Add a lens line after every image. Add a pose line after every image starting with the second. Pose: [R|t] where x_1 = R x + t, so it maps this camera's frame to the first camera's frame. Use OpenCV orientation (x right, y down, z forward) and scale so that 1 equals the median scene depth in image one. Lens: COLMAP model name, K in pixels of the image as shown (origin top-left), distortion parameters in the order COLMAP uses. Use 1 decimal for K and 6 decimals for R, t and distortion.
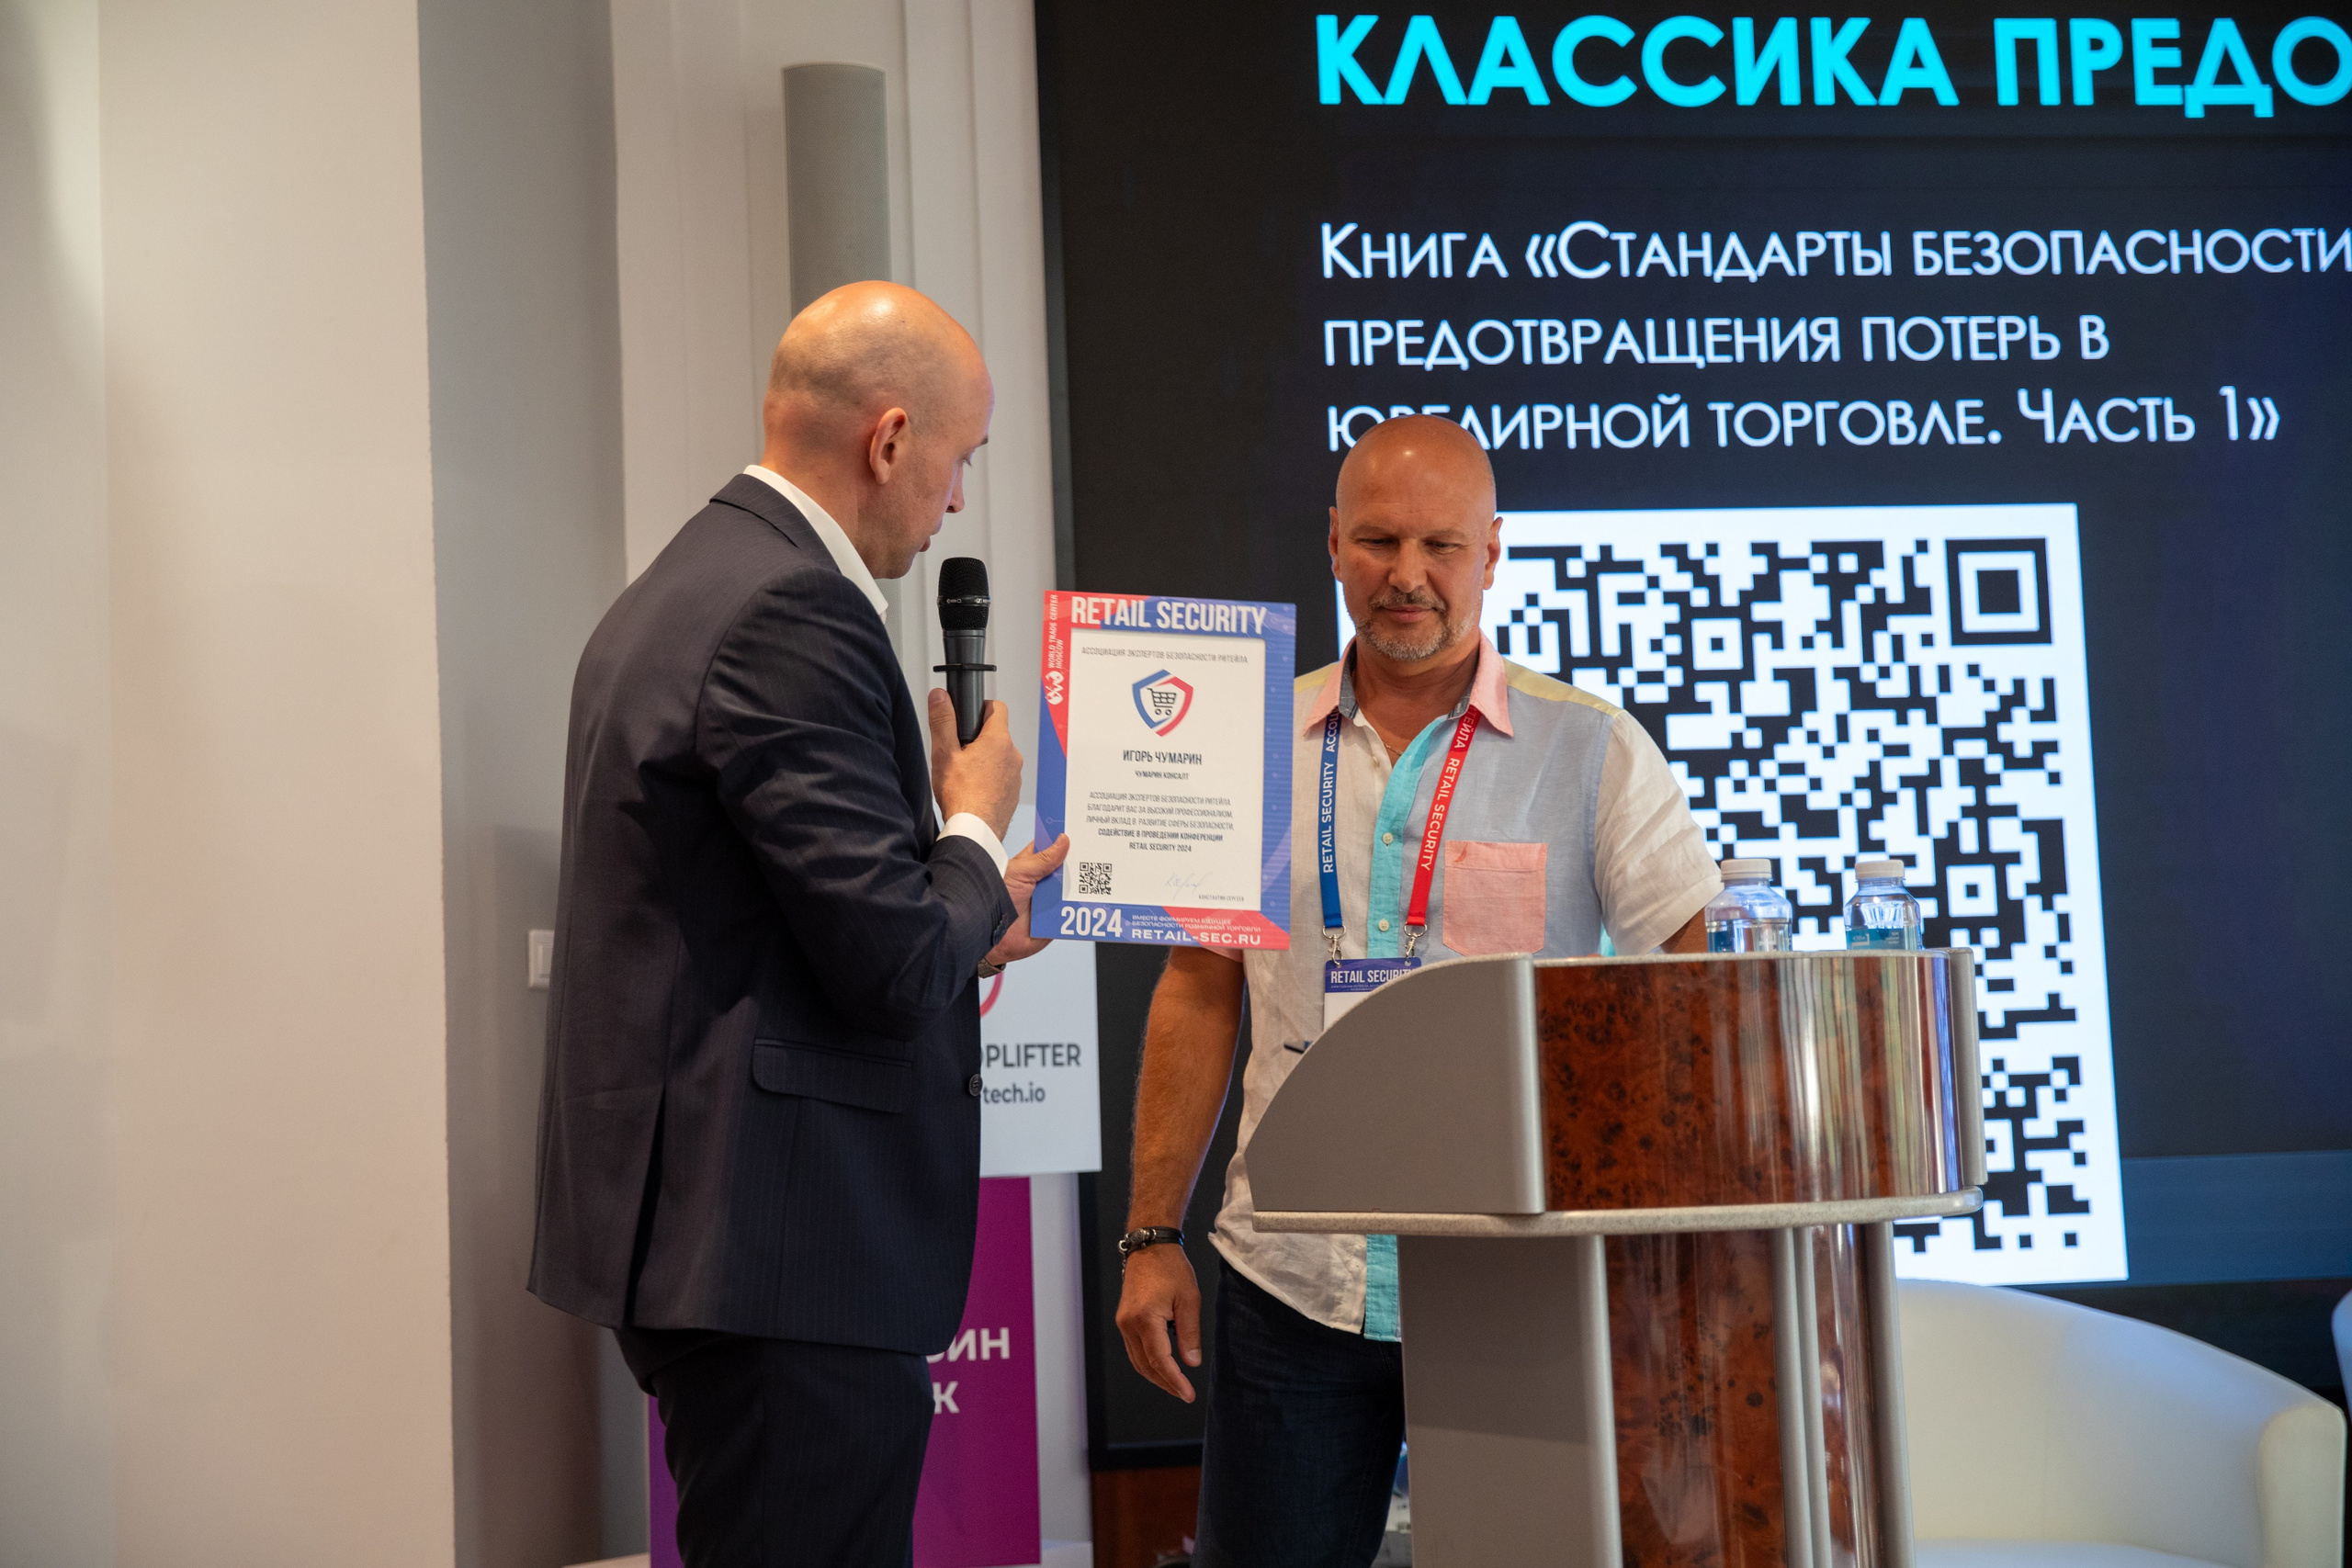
lens RADIAL K [[3415.7, 0, 1169.4], [0, 3415.7, 803.0], [0, 0, 1]] dist [0.110885, 0.000000]
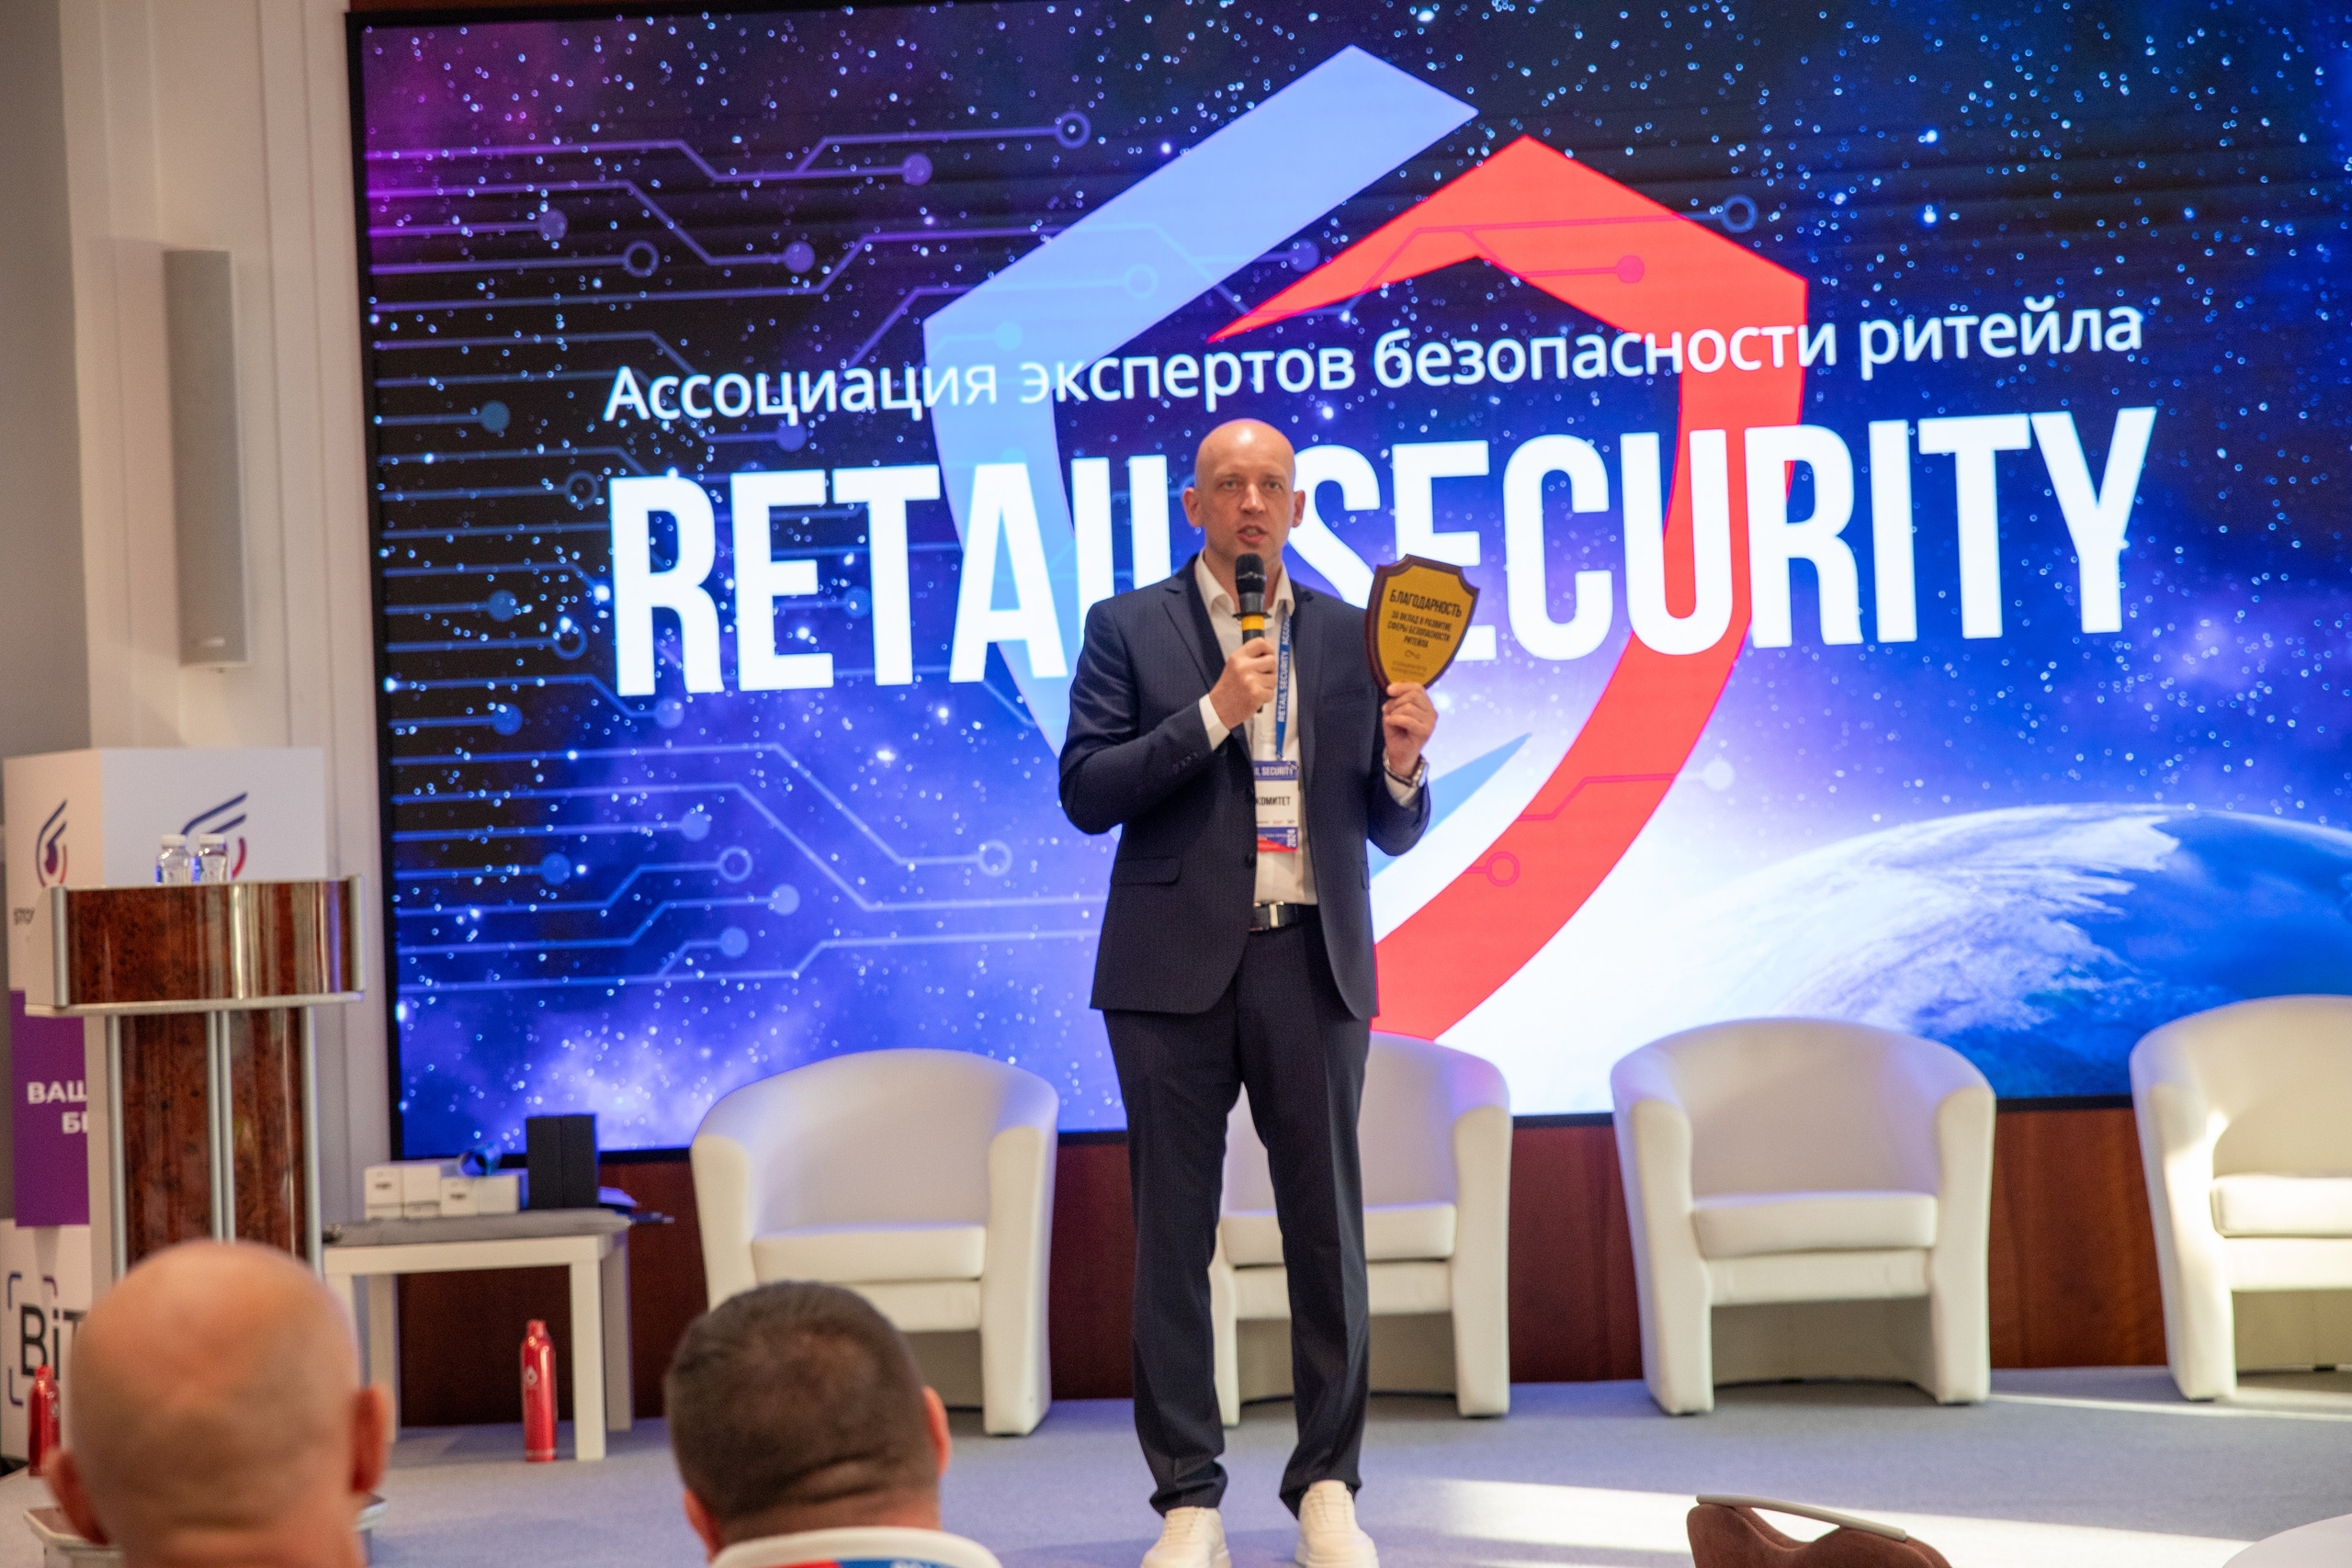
lens RADIAL K [[4325.8, 0, 1166.0], [0, 4325.8, 812.6], [0, 0, 1]] dist [0.219926, 0.000000]
pose [[0.978603, -0.002129, -0.205748, 1.300719], [0.017334, 0.997245, 0.072125, -0.180517], [0.205027, -0.074148, 0.975944, -1.474044]]
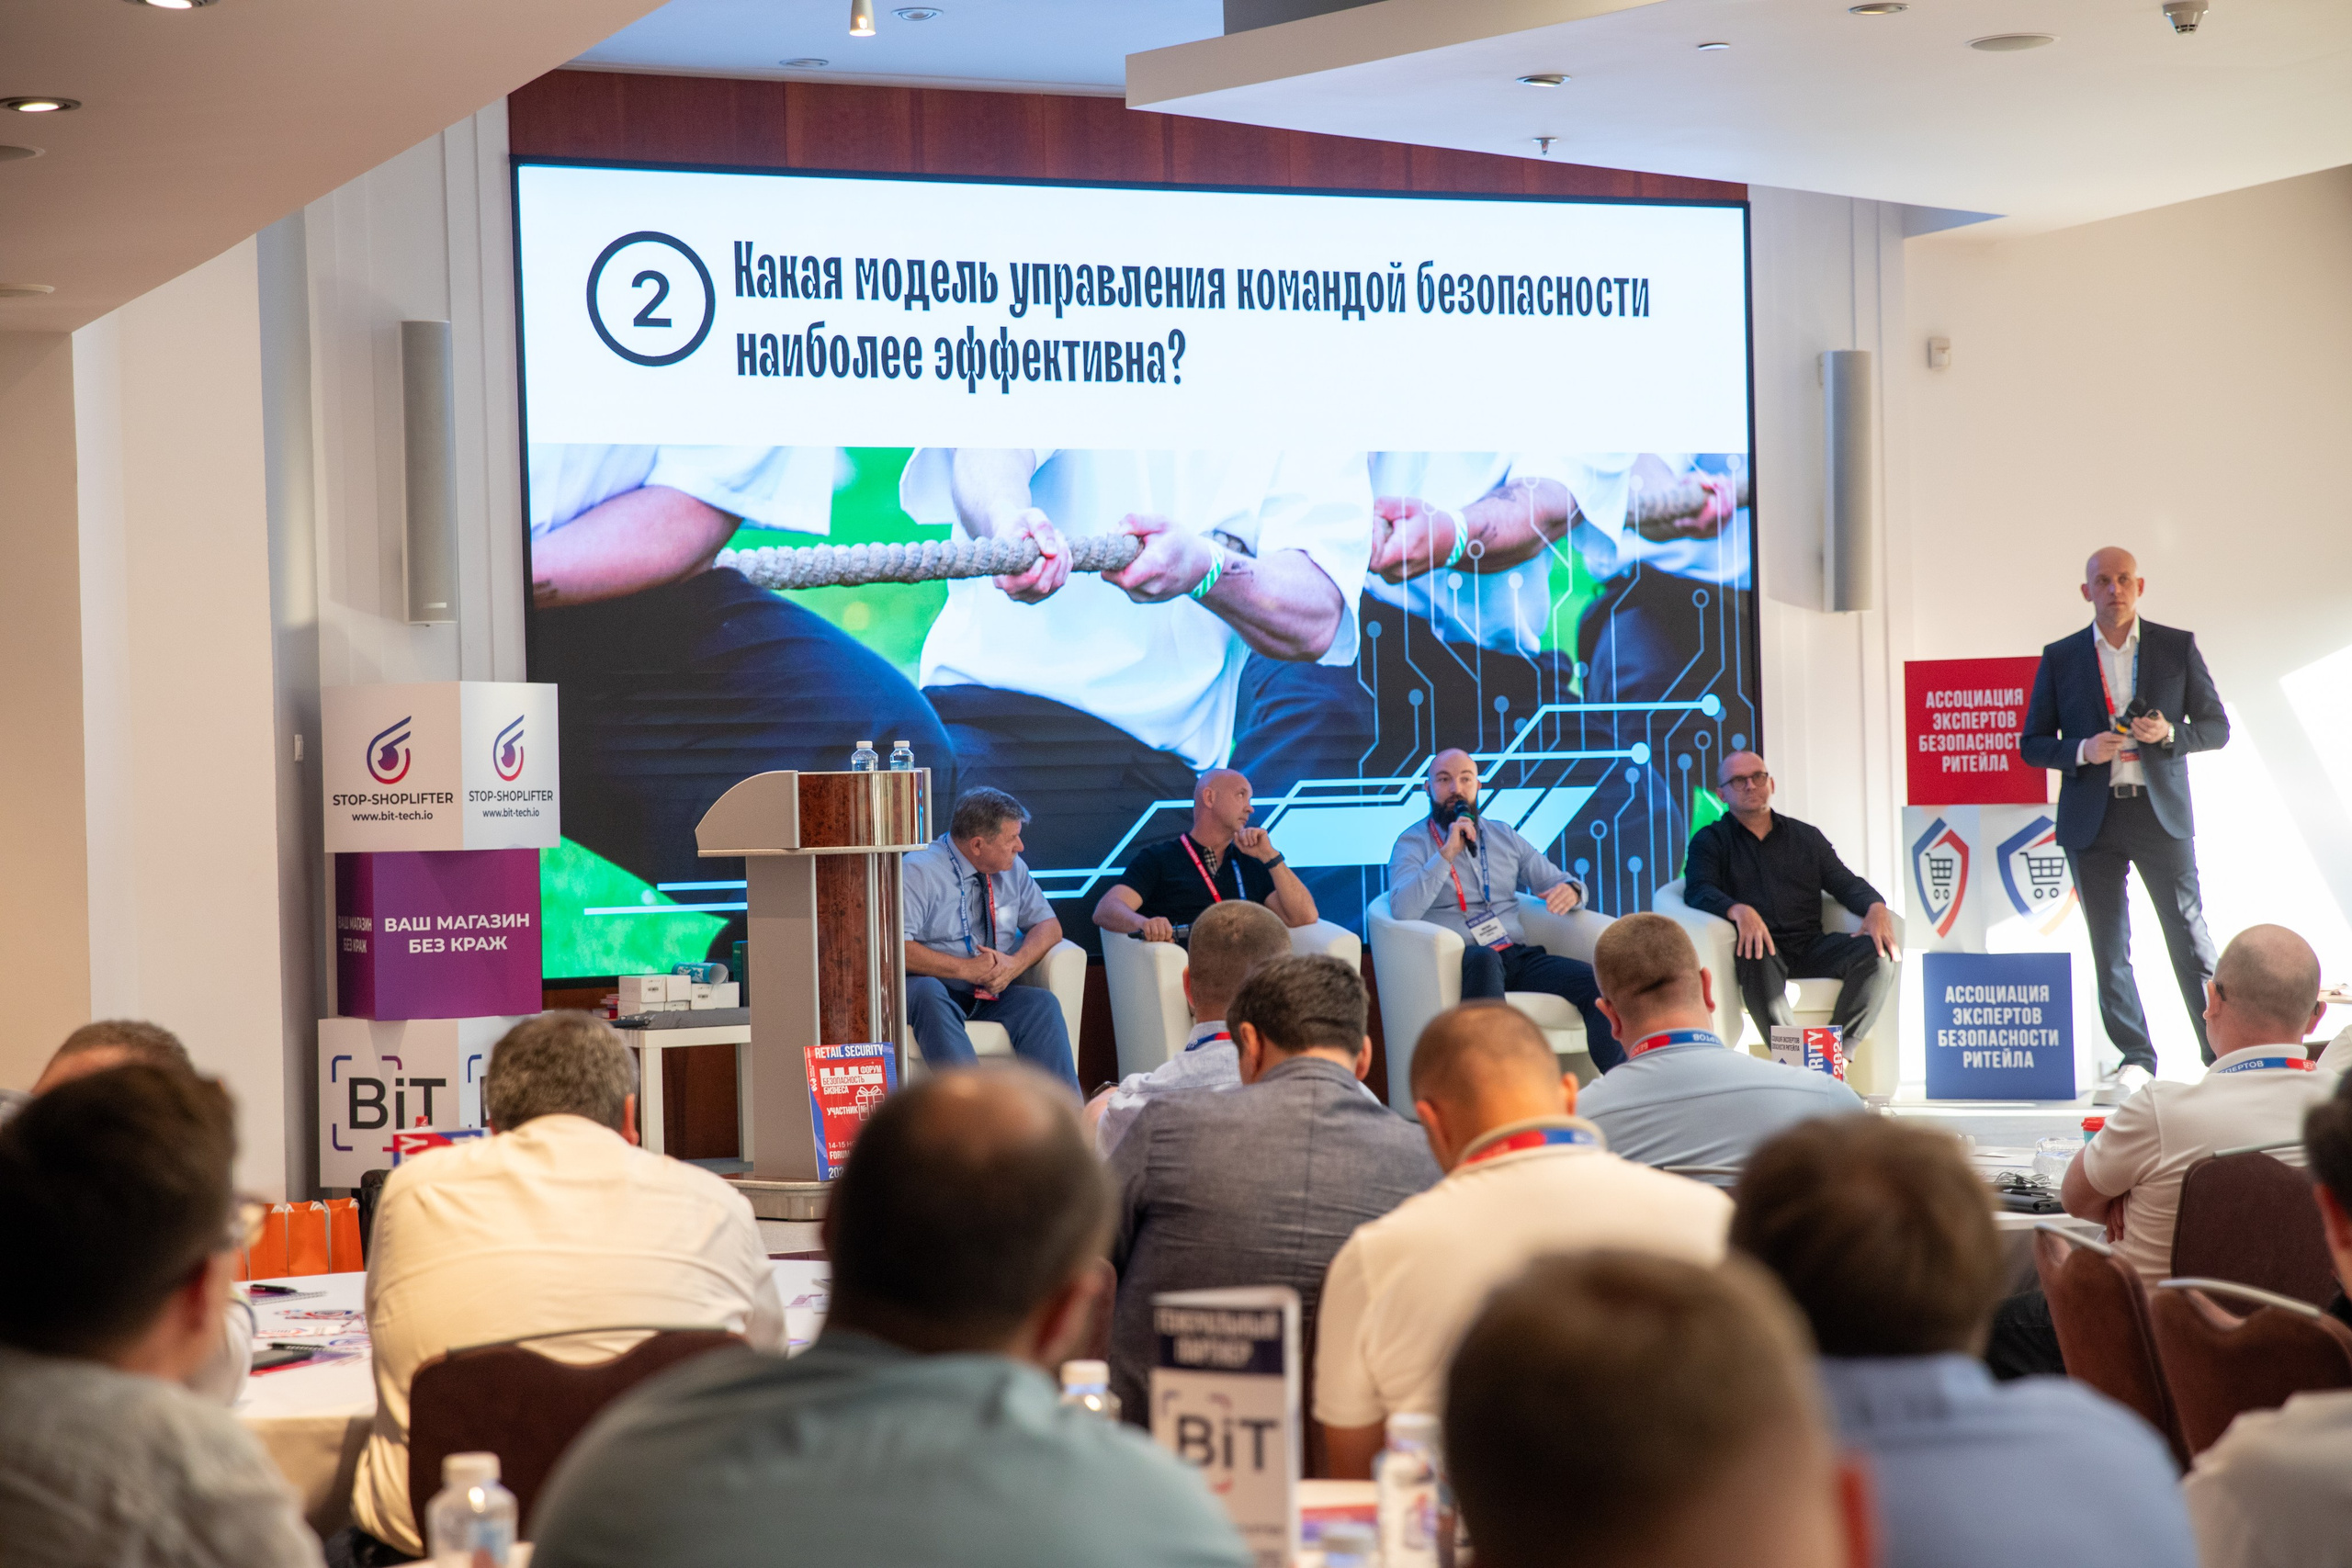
lens RADIAL K [[4325.8, 0, 1156.2], [0, 4325.8, 840.0], [0, 0, 1]] dist [0.219926, 0.000000]
pose [[0.968181, 0.013302, 0.249896, -0.593639], [-0.034722, 0.996068, 0.081505, -0.238915], [-0.247829, -0.087589, 0.964836, -3.081081]]
